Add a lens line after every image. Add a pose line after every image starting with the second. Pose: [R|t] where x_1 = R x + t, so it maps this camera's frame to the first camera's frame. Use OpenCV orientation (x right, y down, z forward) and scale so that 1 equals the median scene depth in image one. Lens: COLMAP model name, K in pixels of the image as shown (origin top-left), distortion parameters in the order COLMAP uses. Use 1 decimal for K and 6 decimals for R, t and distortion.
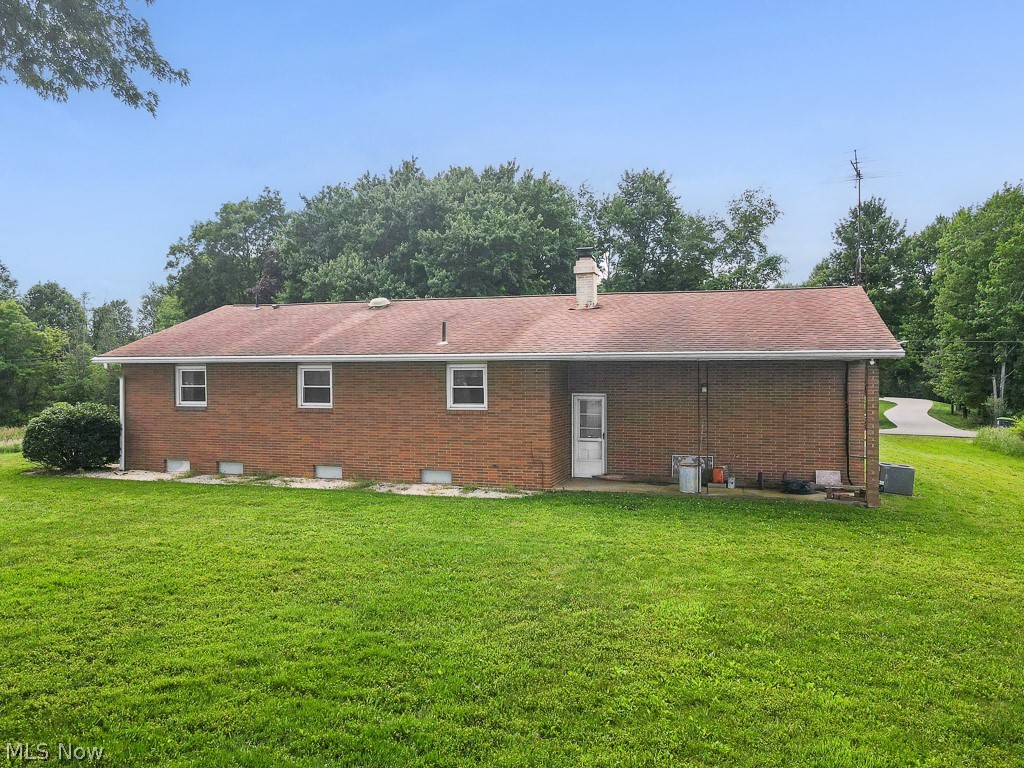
lens RADIAL K [[742.8, 0, 510.7], [0, 742.8, 386.8], [0, 0, 1]] dist [0.021533, -0.000520]
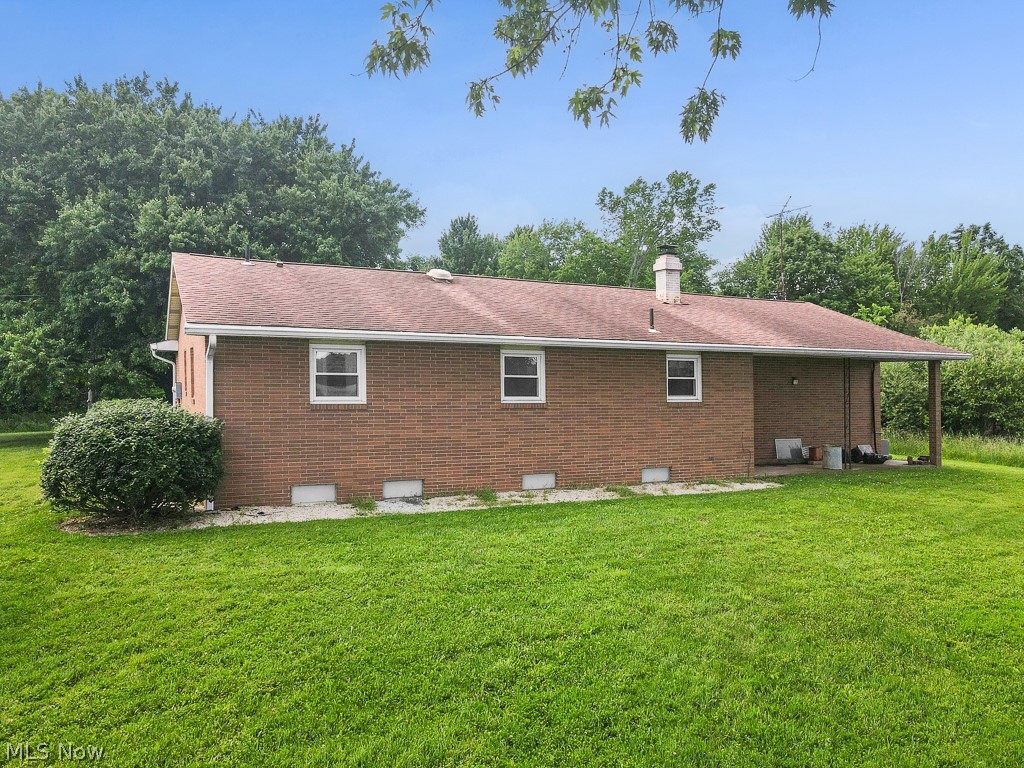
lens RADIAL K [[742.8, 0, 510.7], [0, 742.8, 386.8], [0, 0, 1]] dist [0.021533, -0.000520]
pose [[0.732349, -0.001337, 0.680928, -0.813554], [-0.006390, 0.999941, 0.008837, 0.003887], [-0.680899, -0.010823, 0.732297, 0.416993]]
